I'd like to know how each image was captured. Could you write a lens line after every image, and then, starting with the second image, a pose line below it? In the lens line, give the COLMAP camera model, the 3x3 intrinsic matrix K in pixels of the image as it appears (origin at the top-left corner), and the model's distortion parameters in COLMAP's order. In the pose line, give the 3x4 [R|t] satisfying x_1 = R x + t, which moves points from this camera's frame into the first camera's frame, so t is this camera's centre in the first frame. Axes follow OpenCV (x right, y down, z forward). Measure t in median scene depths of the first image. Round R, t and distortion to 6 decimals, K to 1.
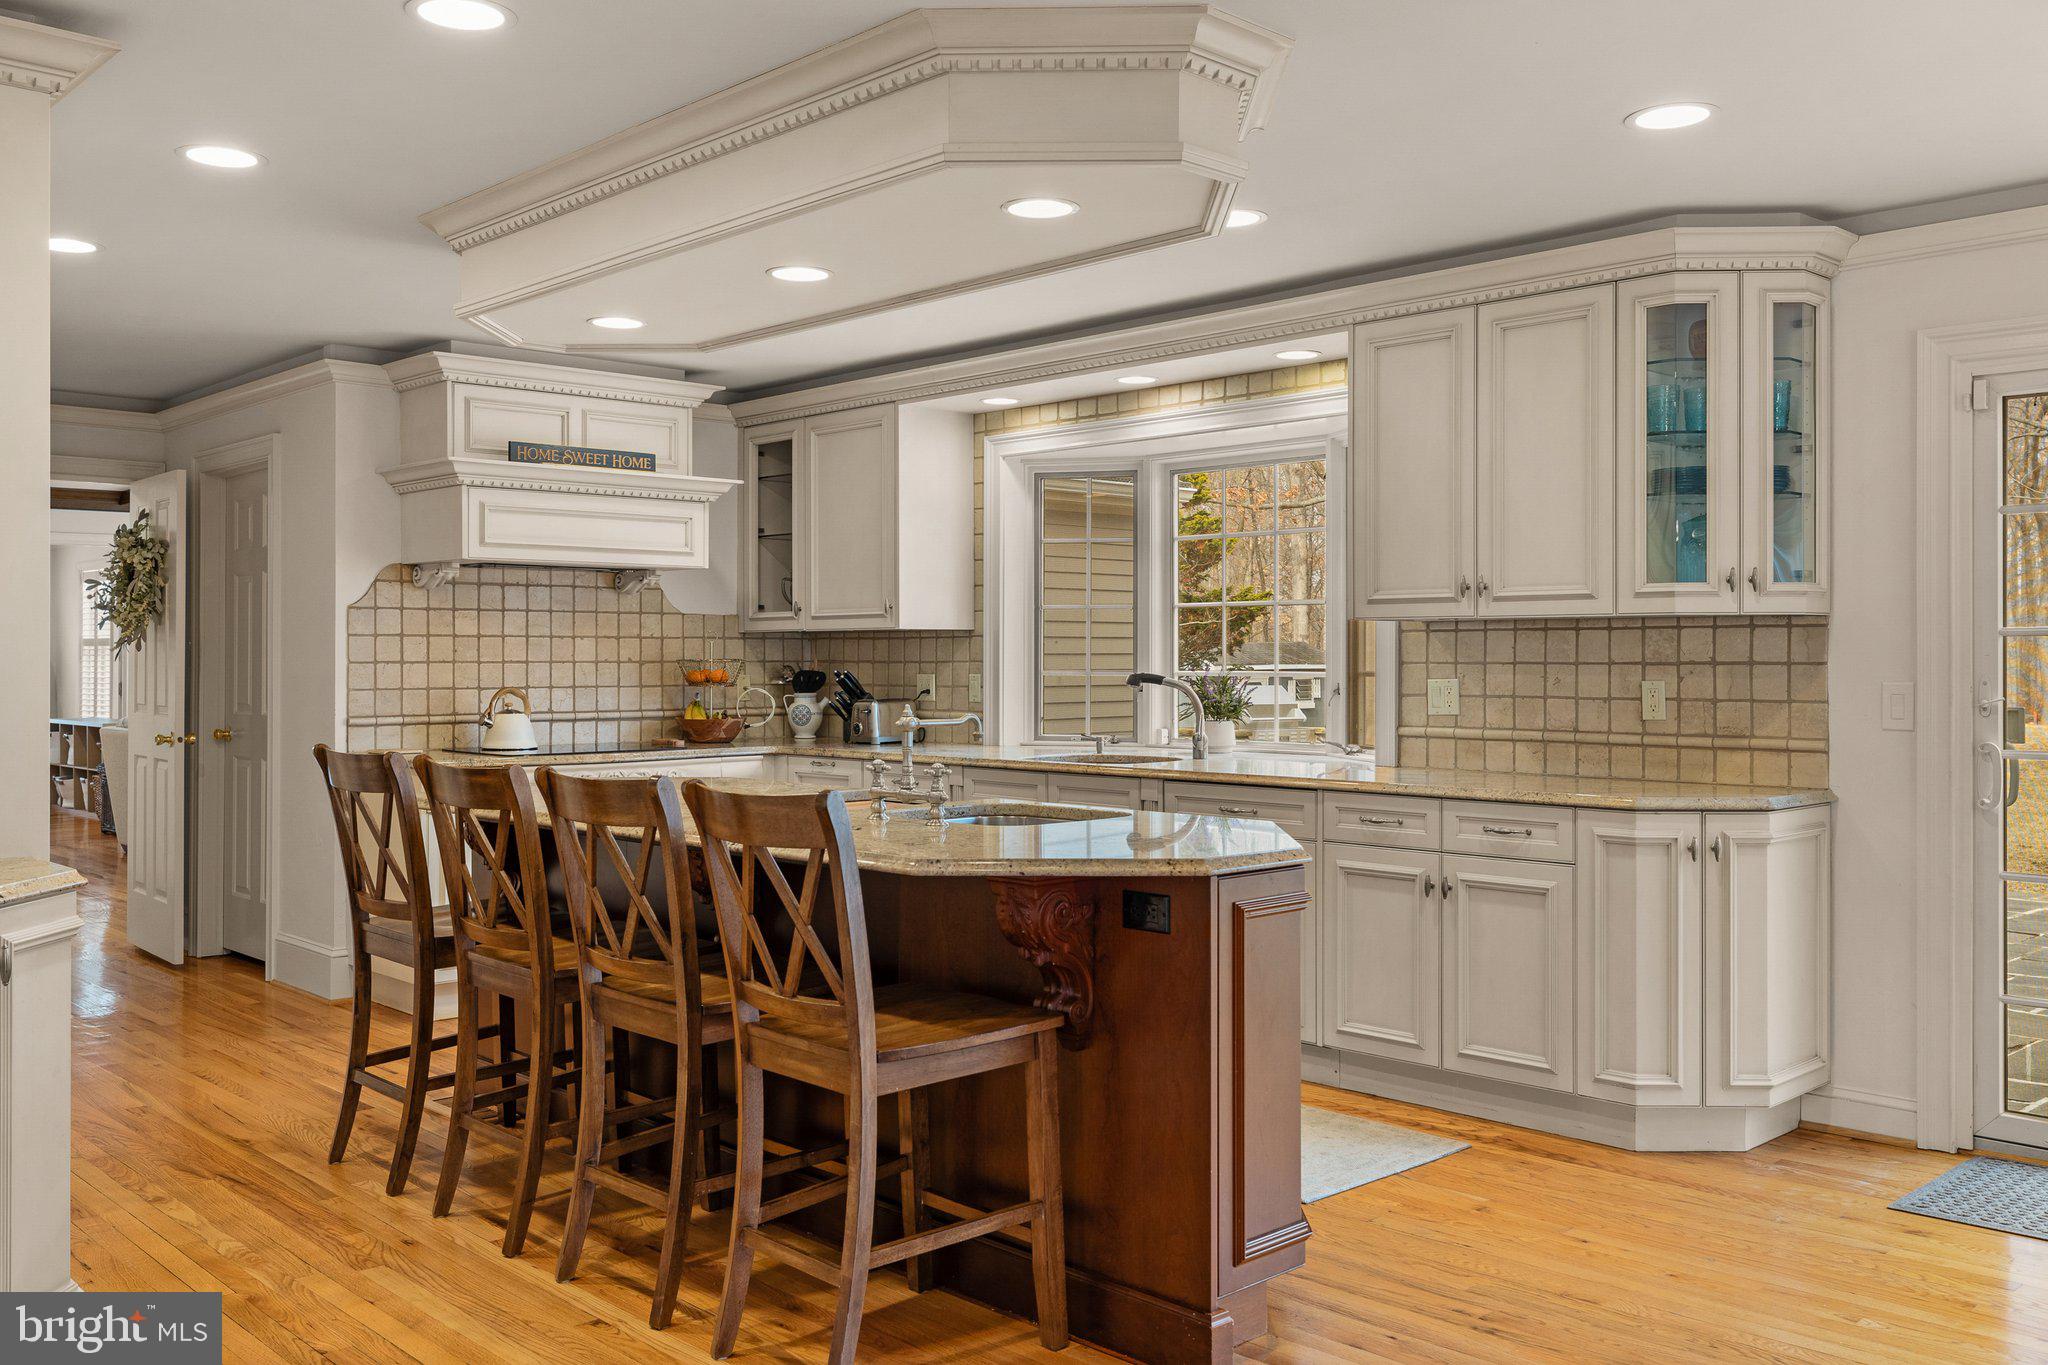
lens RADIAL K [[1755.4, 0, 1031.4], [0, 1755.4, 652.4], [0, 0, 1]] dist [0.002702, -0.006482]
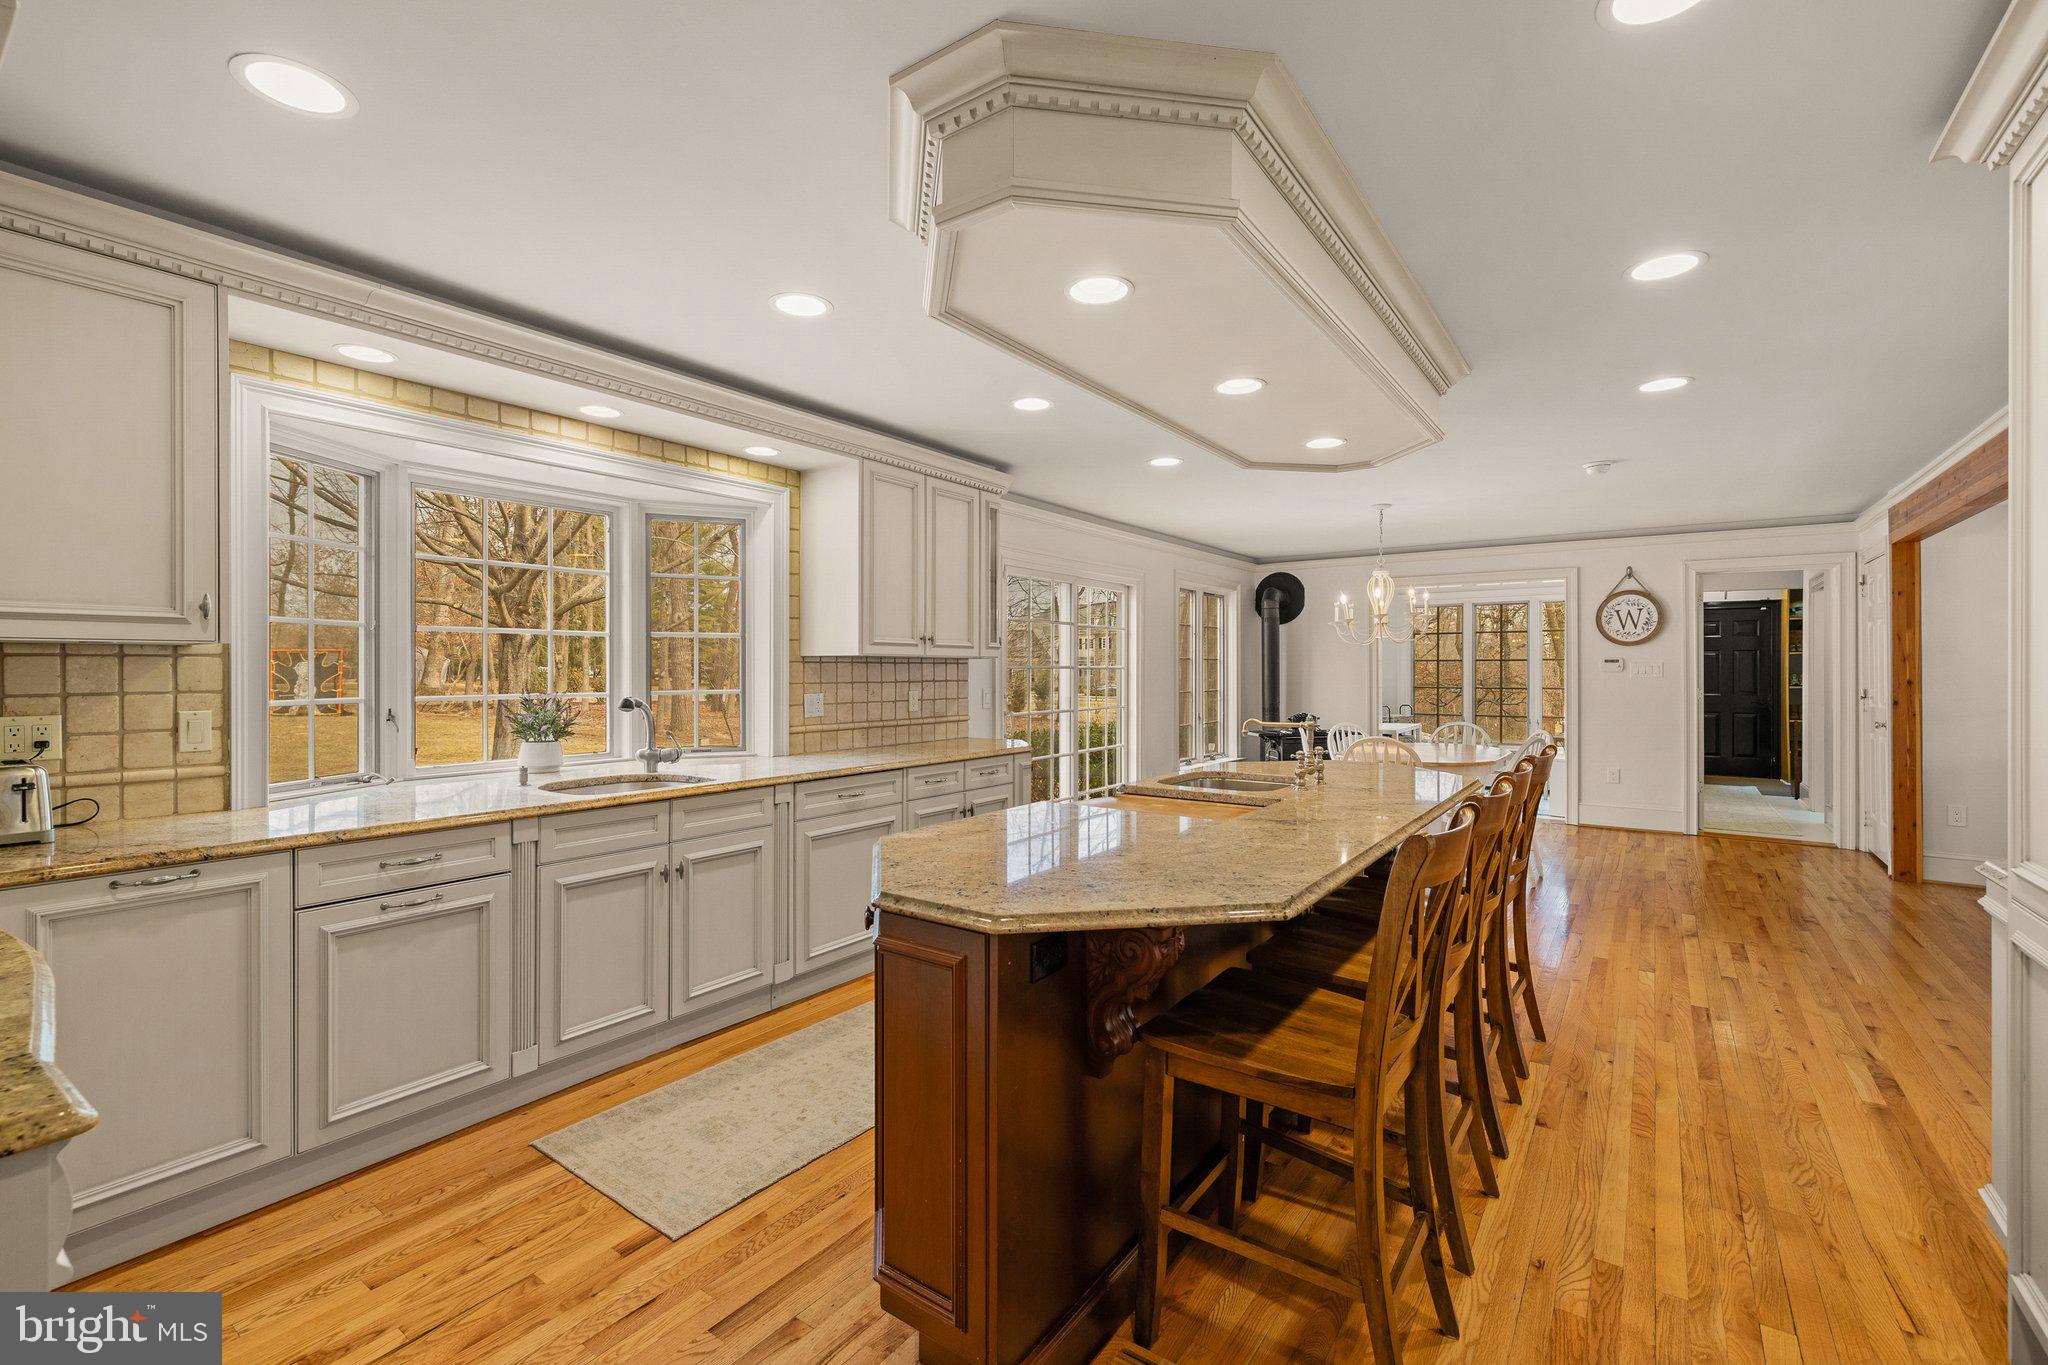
lens RADIAL K [[878.3, 0, 1028.1], [0, 878.3, 667.1], [0, 0, 1]] dist [0.000373, -0.000062]
pose [[-0.188854, 0.002072, 0.982003, -0.482179], [-0.003414, 0.999990, -0.002767, -0.005668], [-0.981999, -0.003875, -0.188845, 0.836083]]
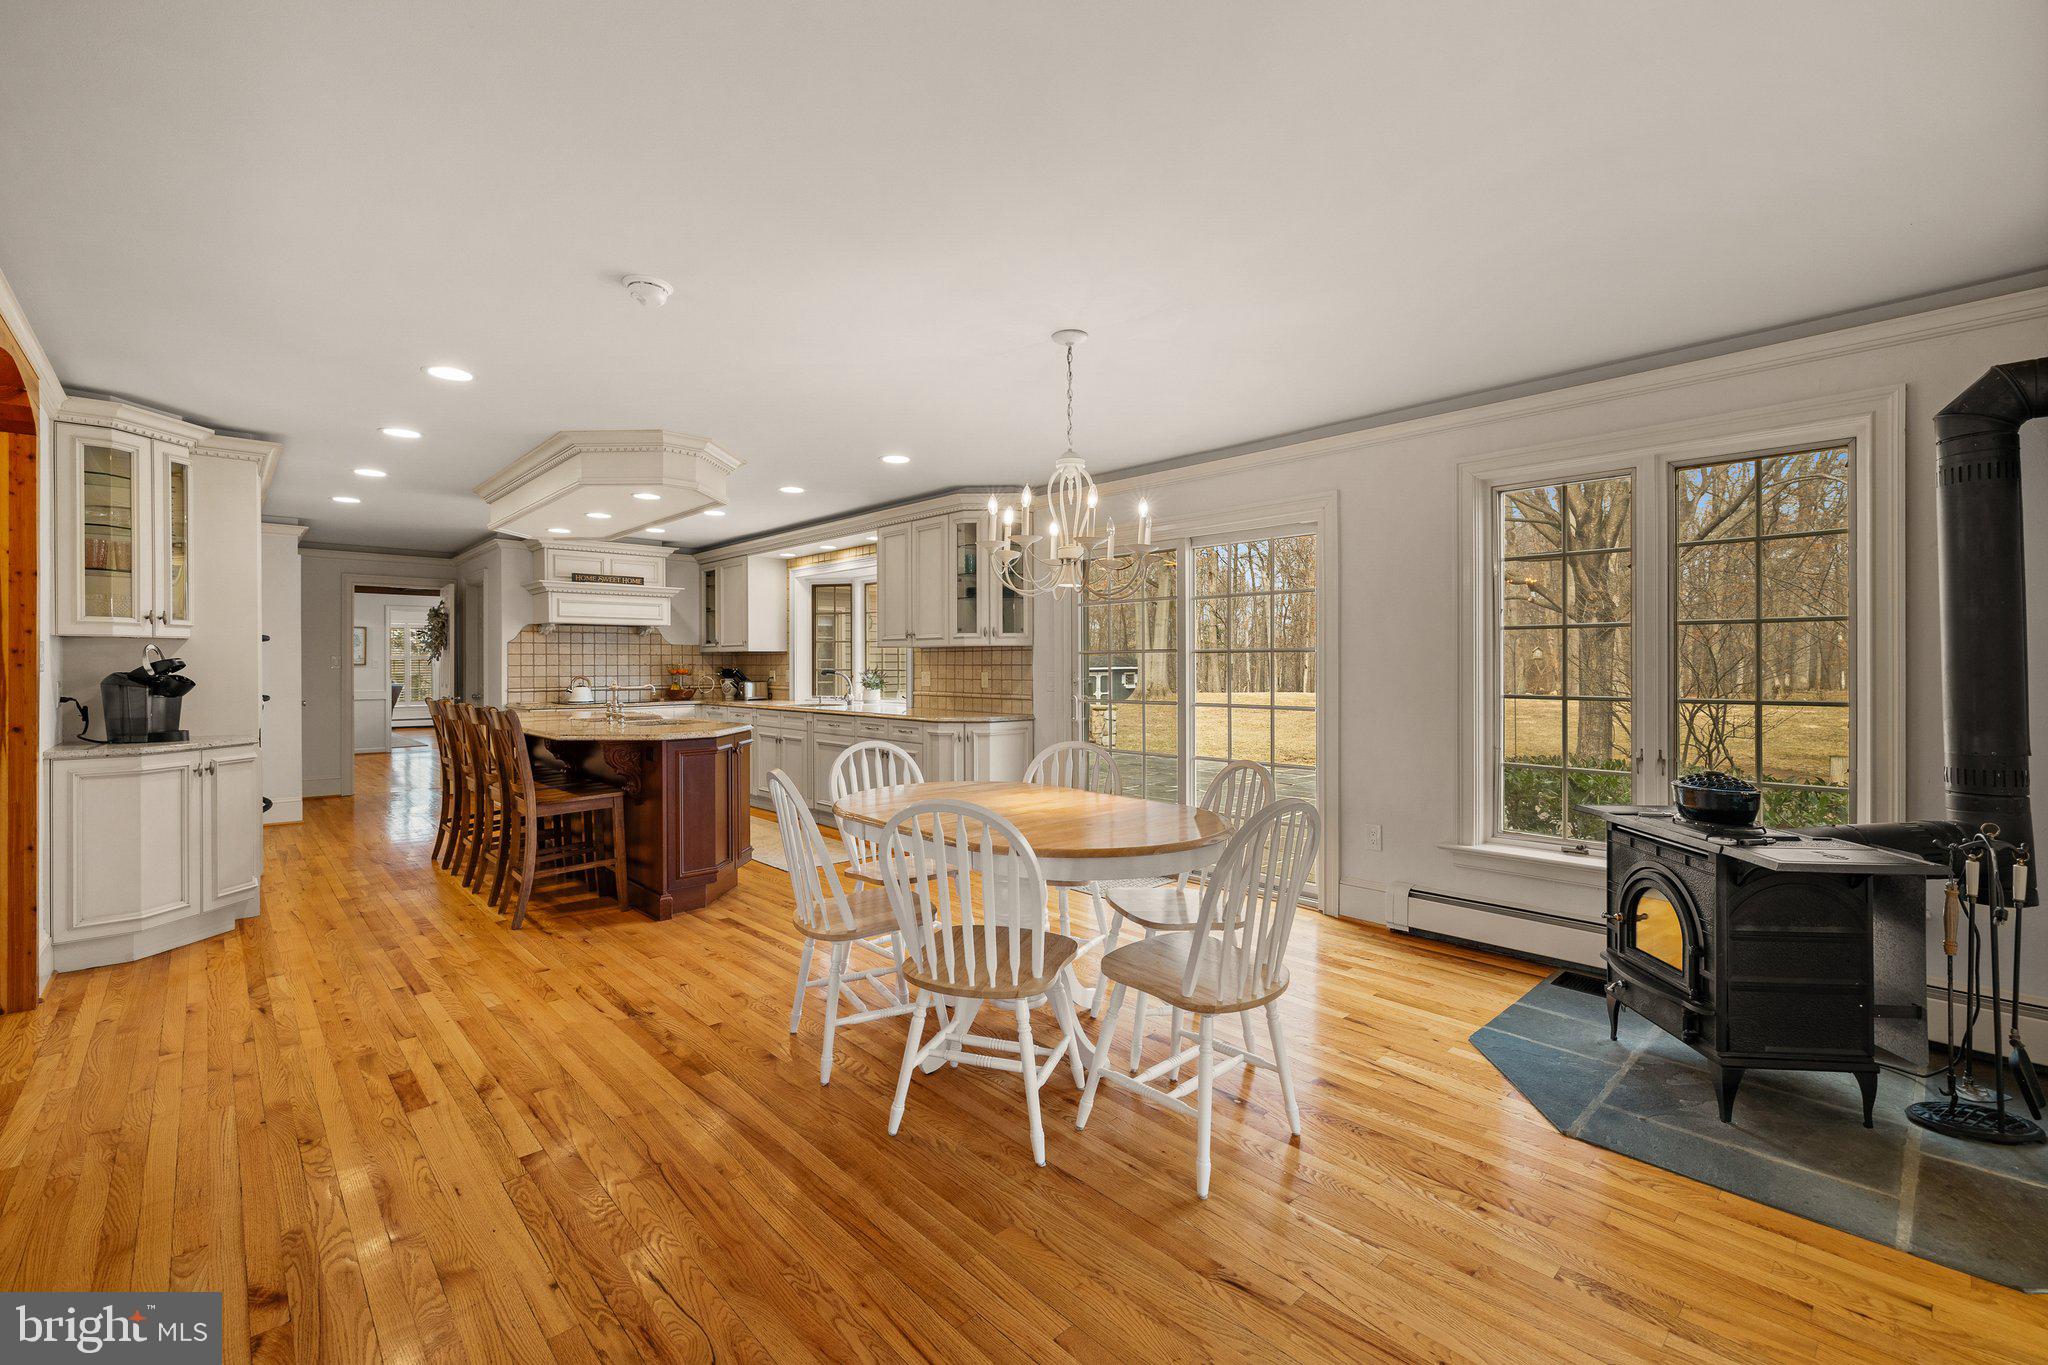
lens RADIAL K [[878.3, 0, 1028.1], [0, 878.3, 667.1], [0, 0, 1]] dist [0.000373, -0.000062]
pose [[0.999951, -0.001547, -0.009780, 0.338340], [0.001619, 0.999972, 0.007331, 0.000124], [0.009769, -0.007347, 0.999925, -0.192918]]
